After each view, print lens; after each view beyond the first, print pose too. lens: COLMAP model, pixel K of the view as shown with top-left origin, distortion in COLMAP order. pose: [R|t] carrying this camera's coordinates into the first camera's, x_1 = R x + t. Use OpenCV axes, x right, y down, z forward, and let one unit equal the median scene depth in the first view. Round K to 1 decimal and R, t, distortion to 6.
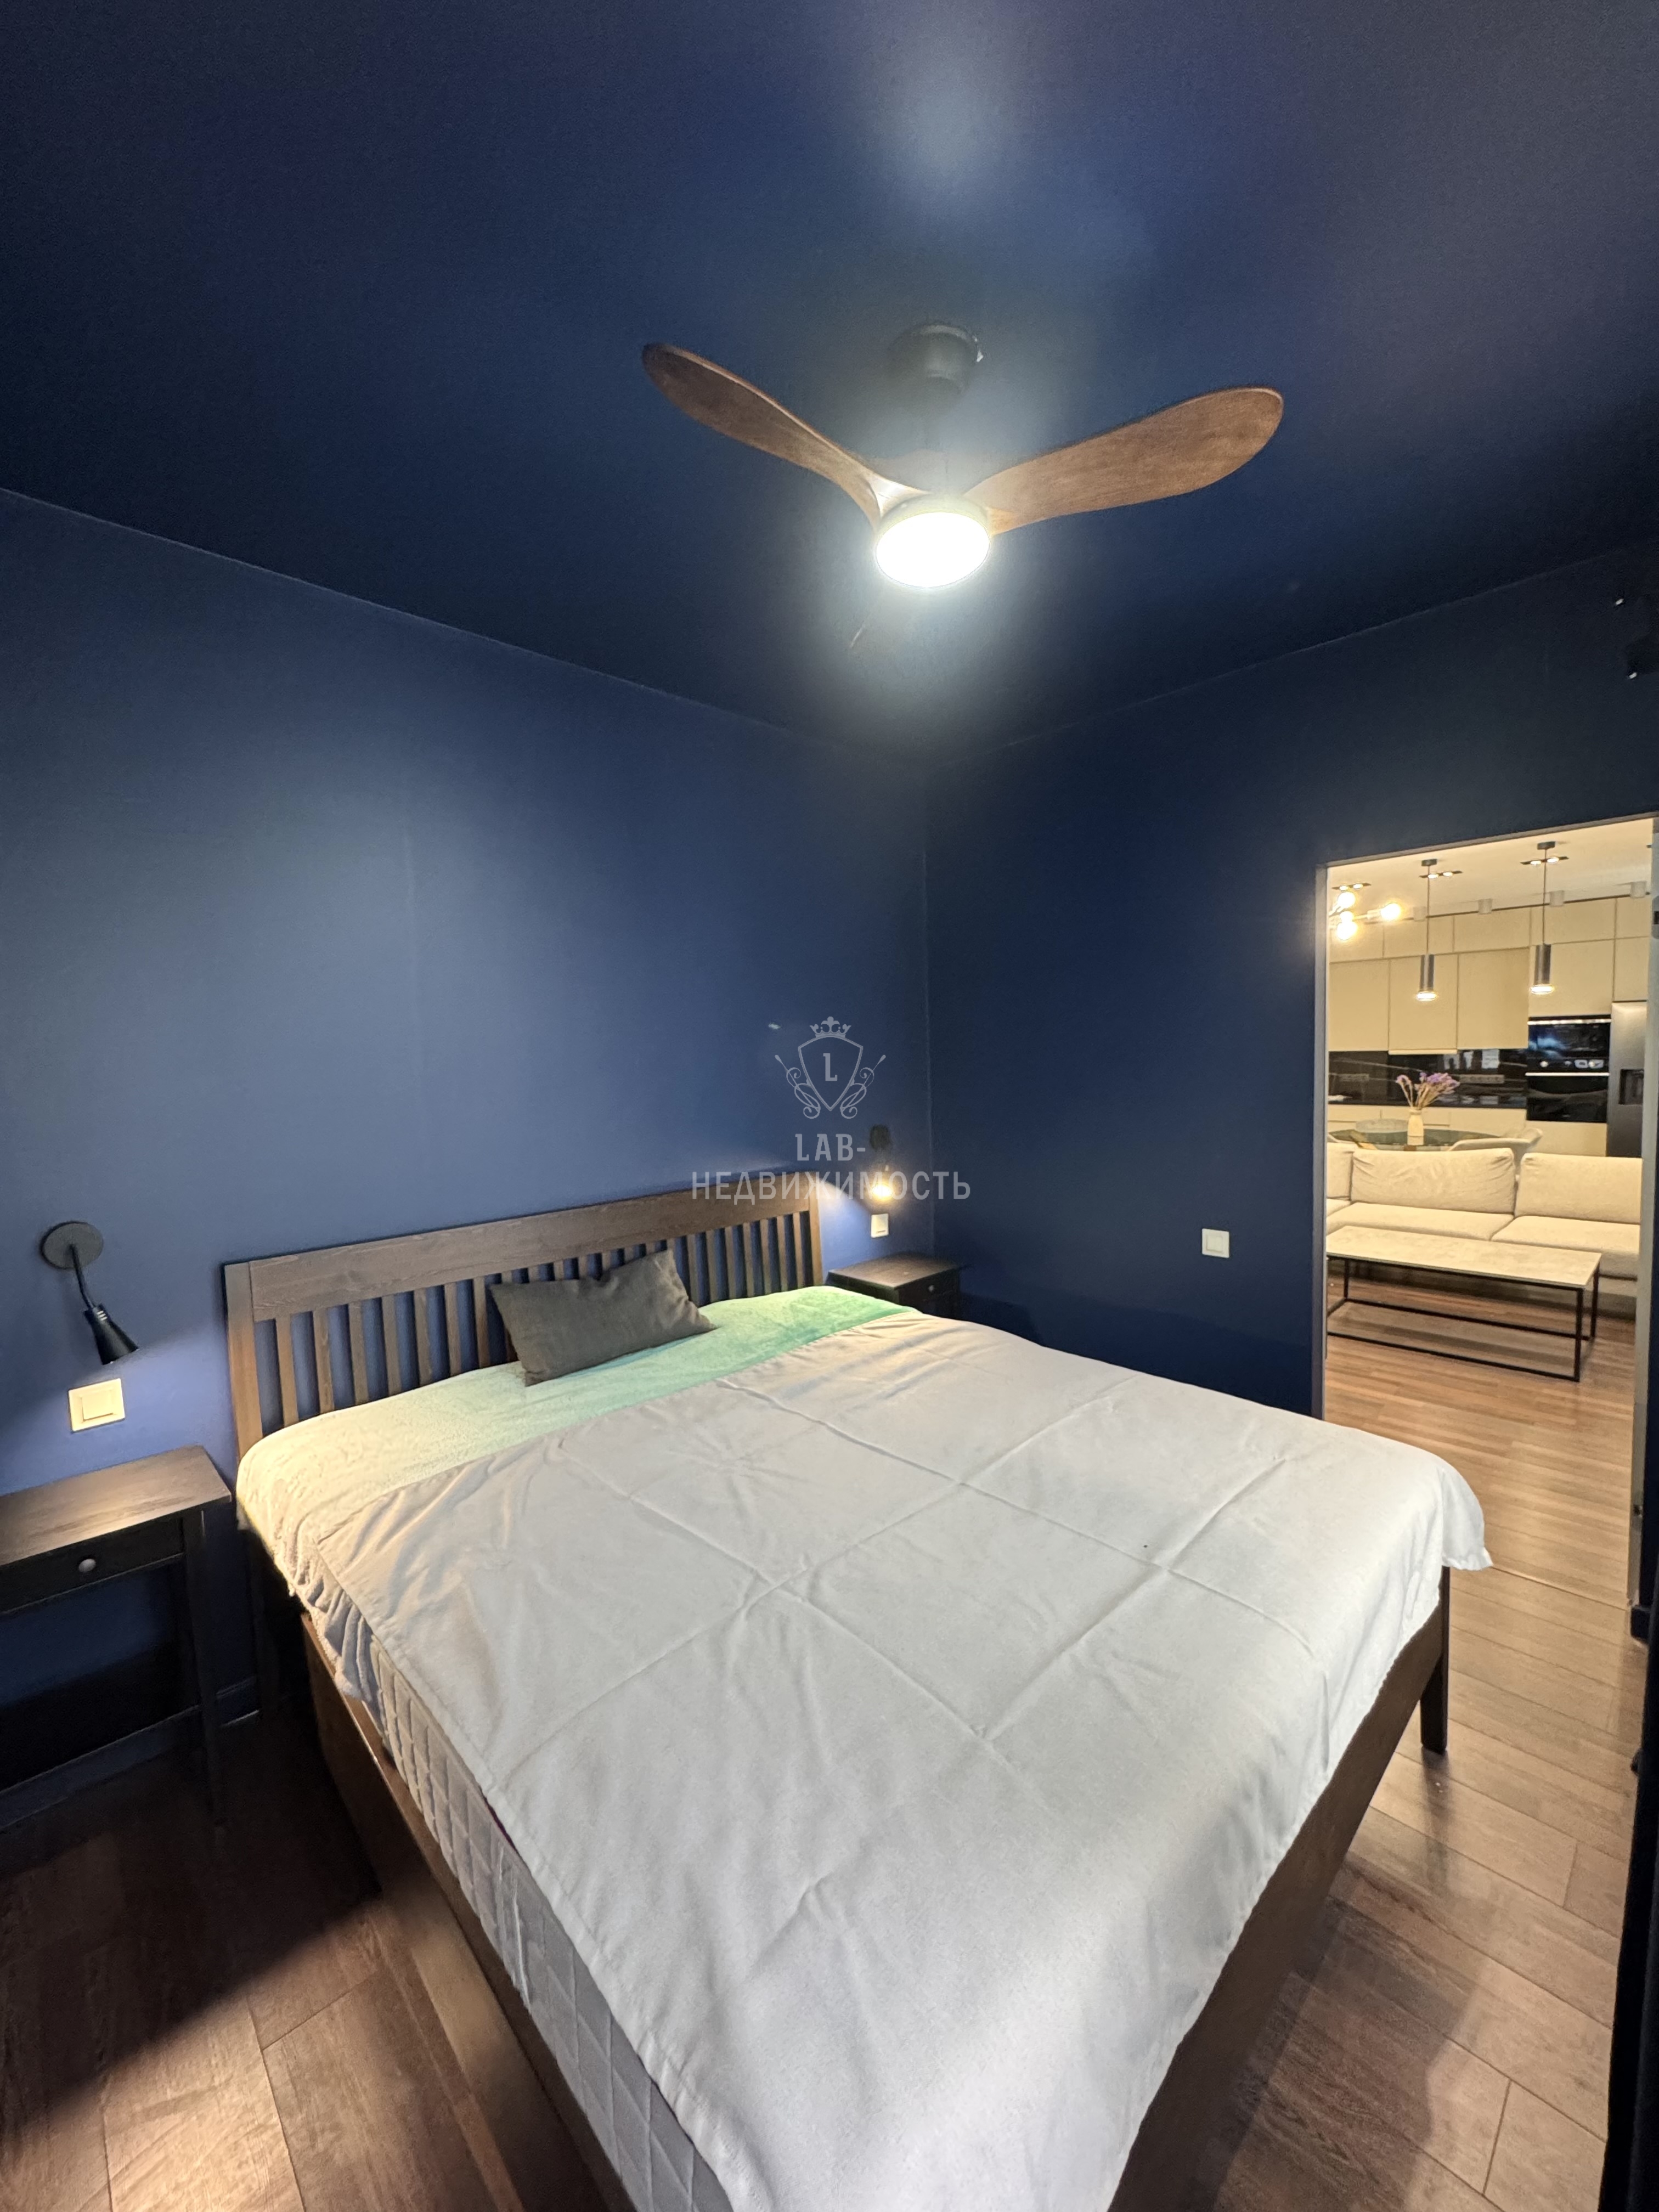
lens RADIAL K [[881.3, 0, 831.0], [0, 881.3, 1106.4], [0, 0, 1]] dist [-0.000652, 0.000241]
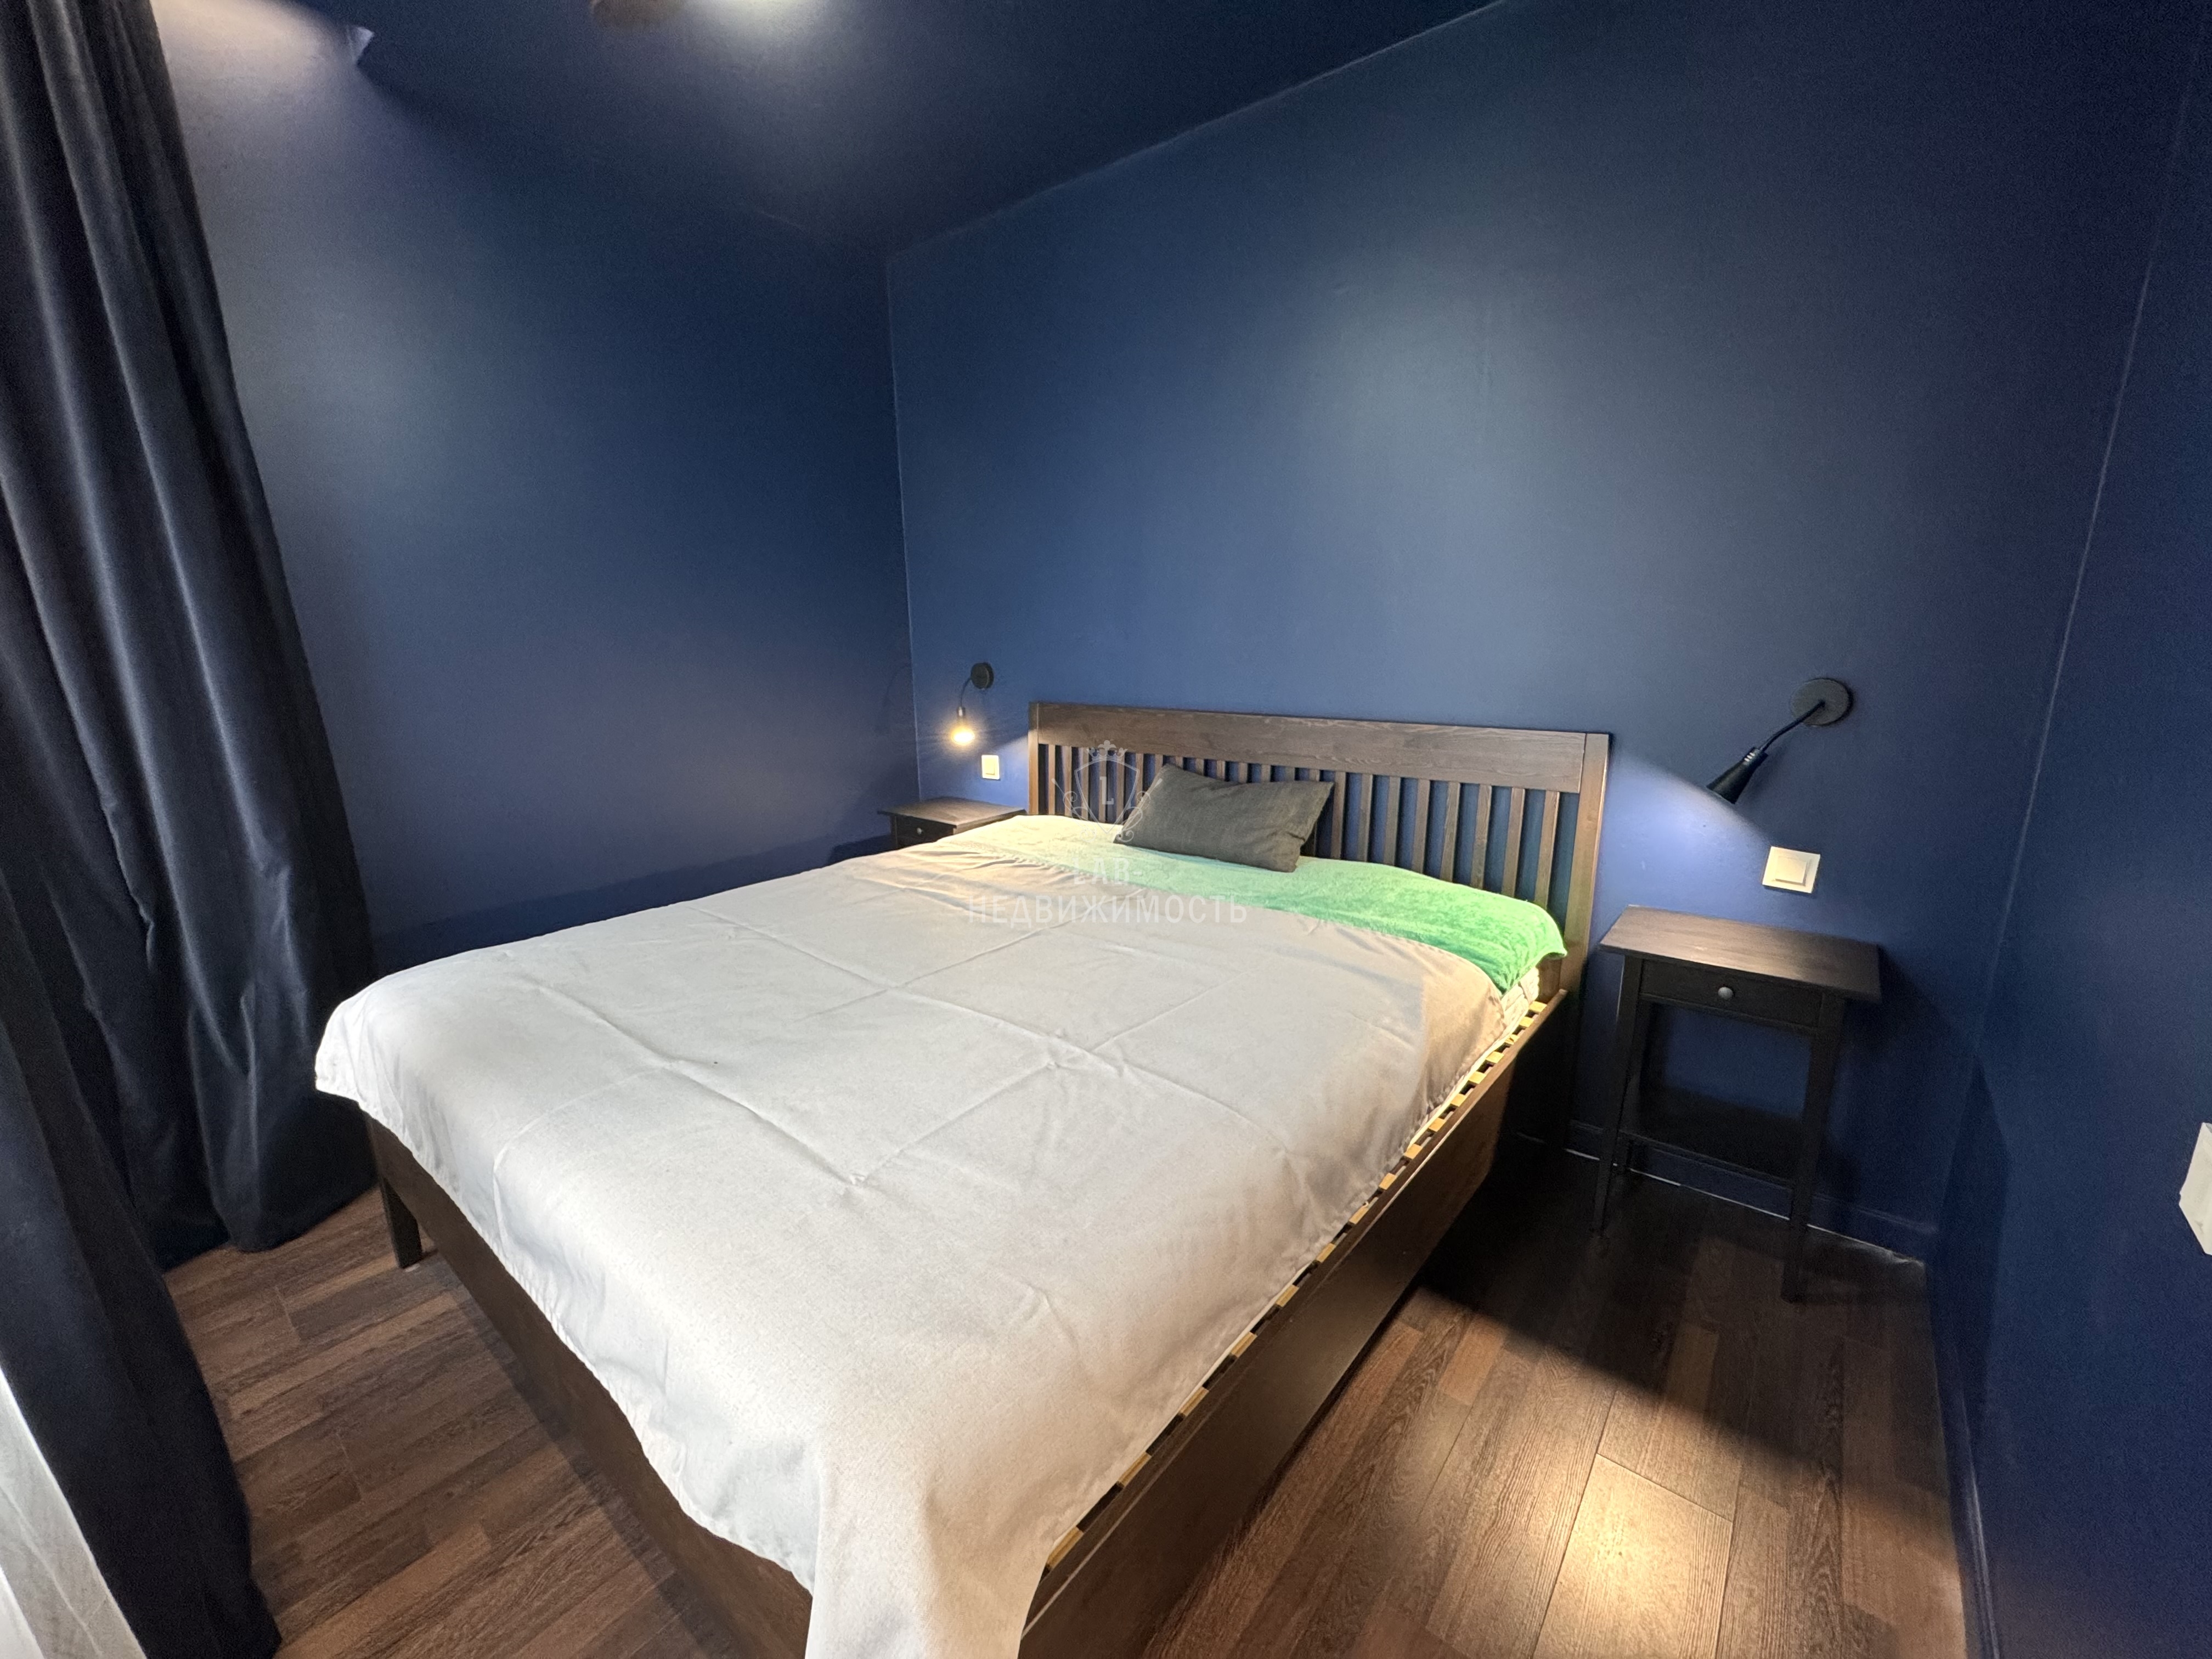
lens RADIAL K [[881.3, 0, 1106.0], [0, 881.3, 835.4], [0, 0, 1]] dist [-0.000652, 0.000241]
pose [[0.114479, 0.246930, -0.962247, 1.017153], [-0.054599, 0.968715, 0.242094, 0.022332], [0.991924, 0.024823, 0.124380, 1.063423]]
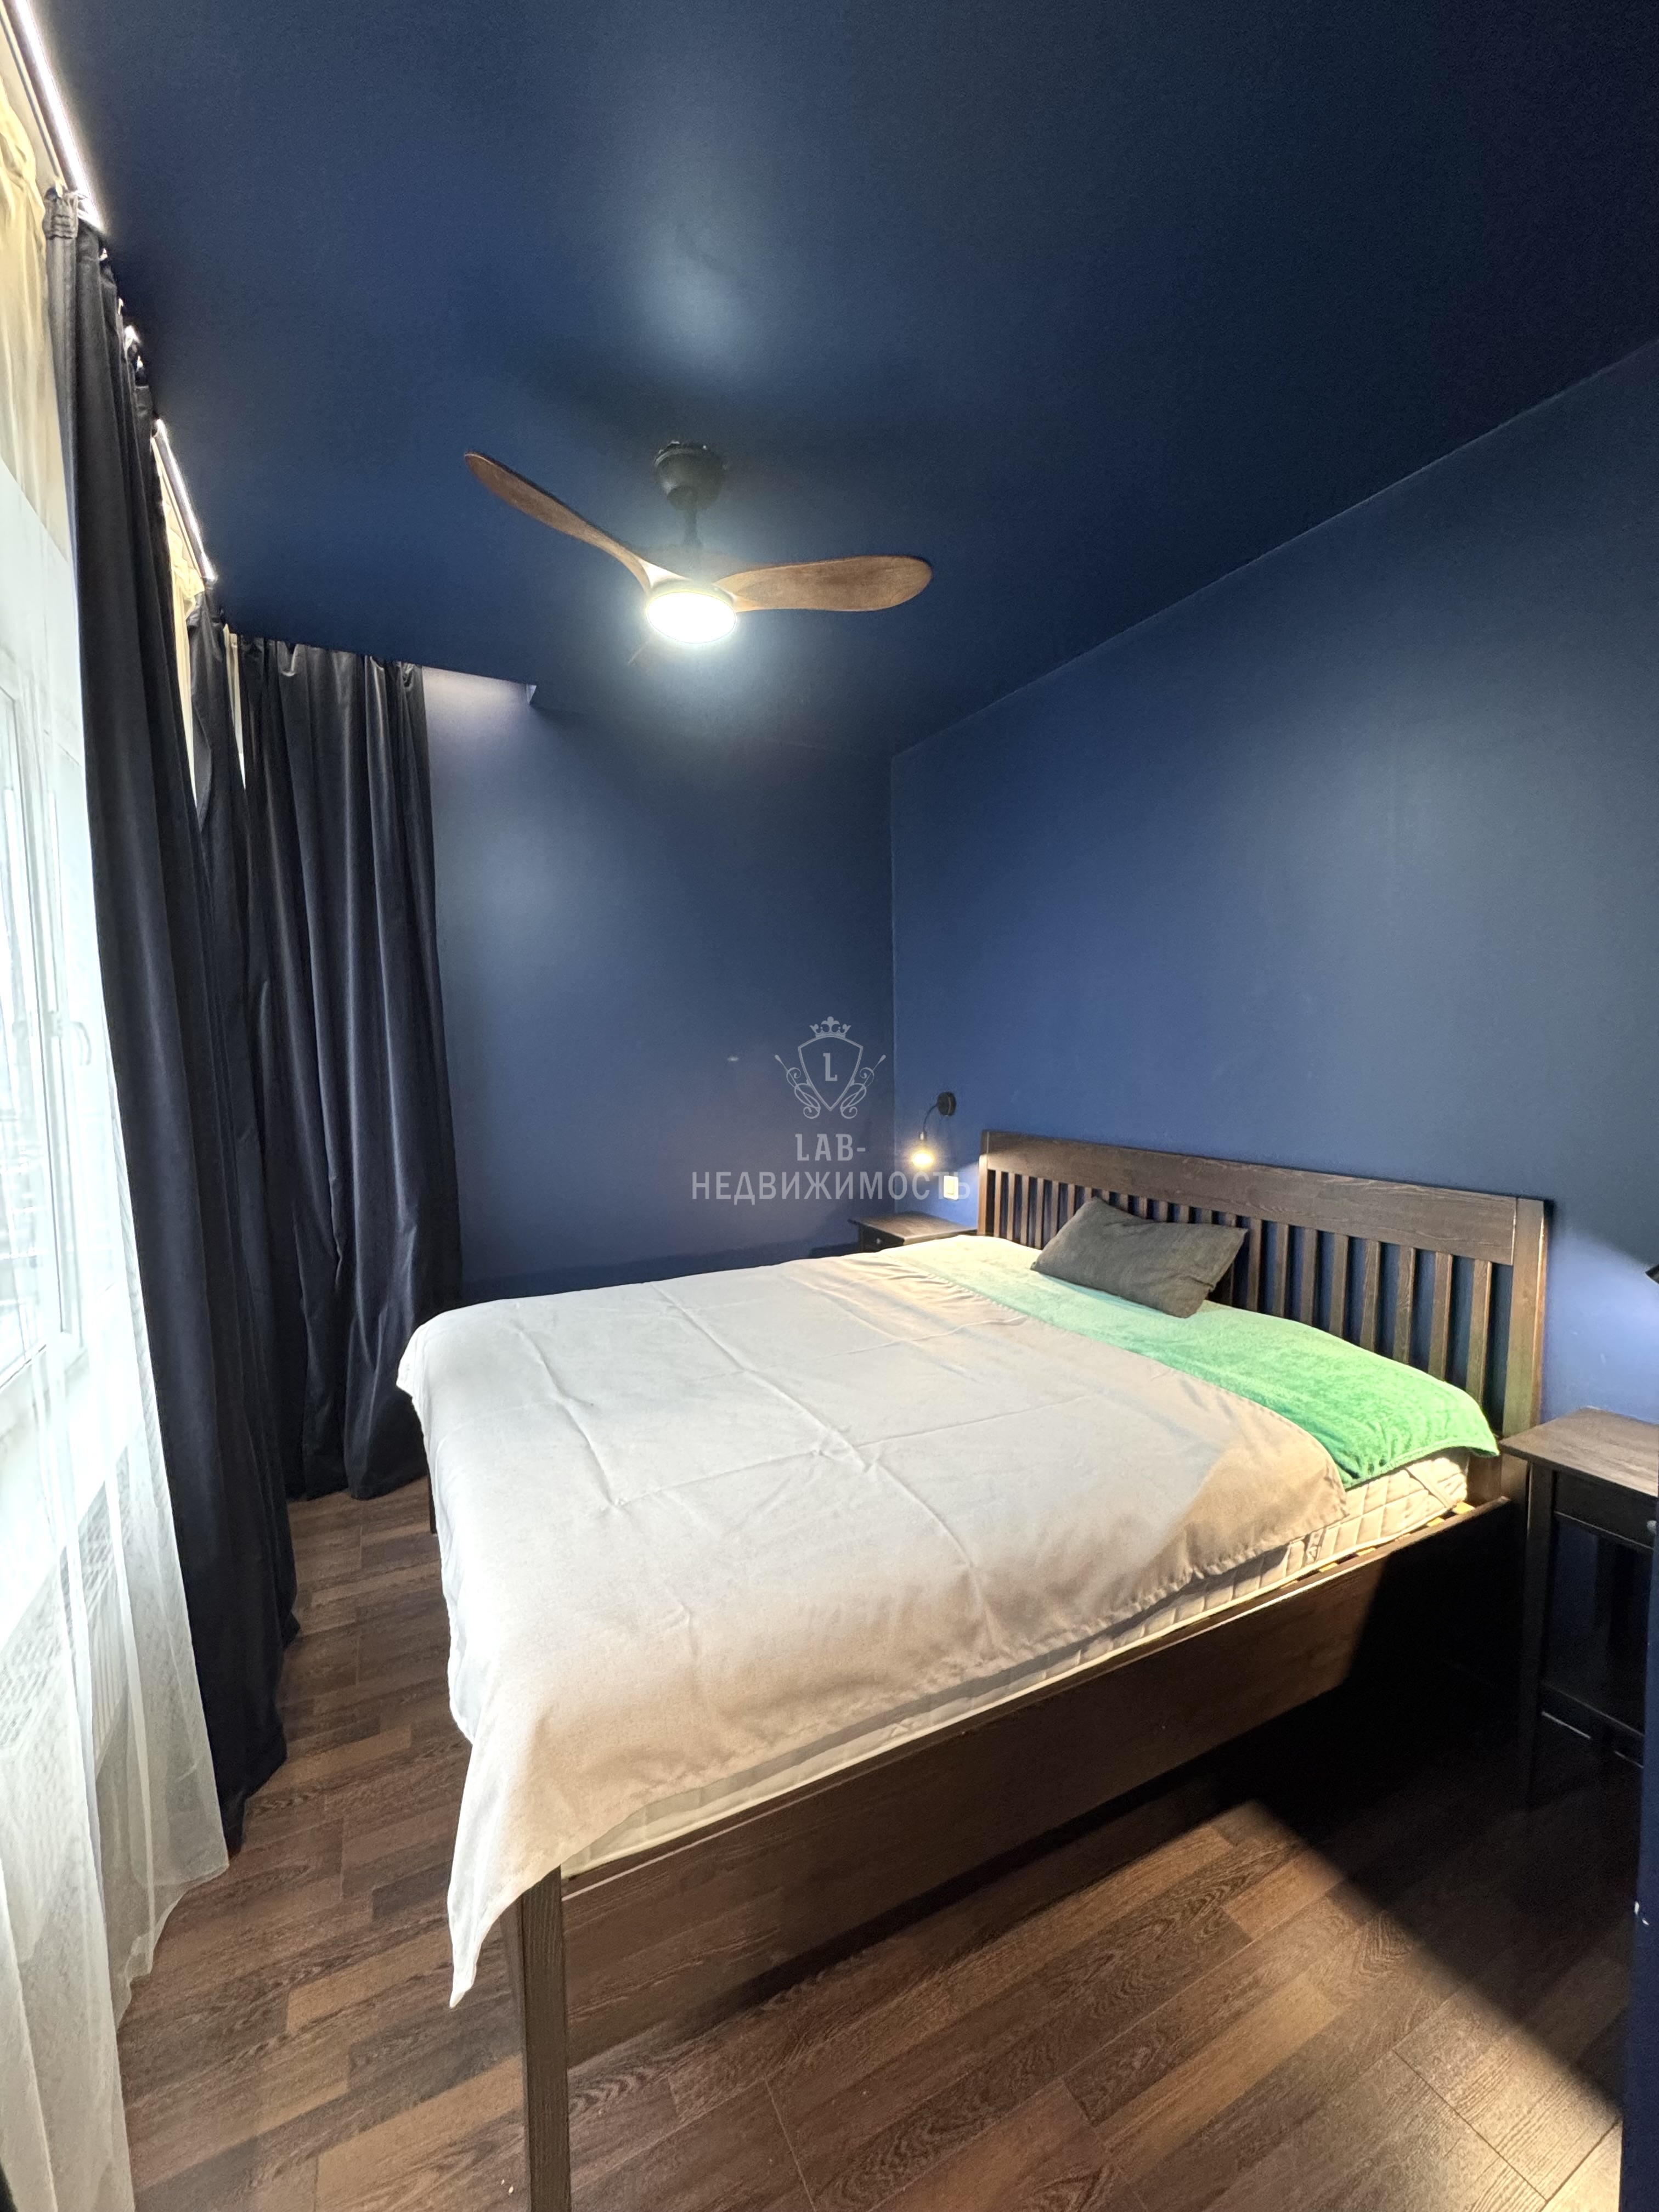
lens RADIAL K [[881.3, 0, 823.0], [0, 881.3, 1117.7], [0, 0, 1]] dist [-0.000652, 0.000241]
pose [[-0.290866, 0.102750, -0.951230, 1.138977], [-0.043885, 0.991737, 0.120545, -0.041421], [0.955757, 0.076807, -0.283954, 1.339603]]
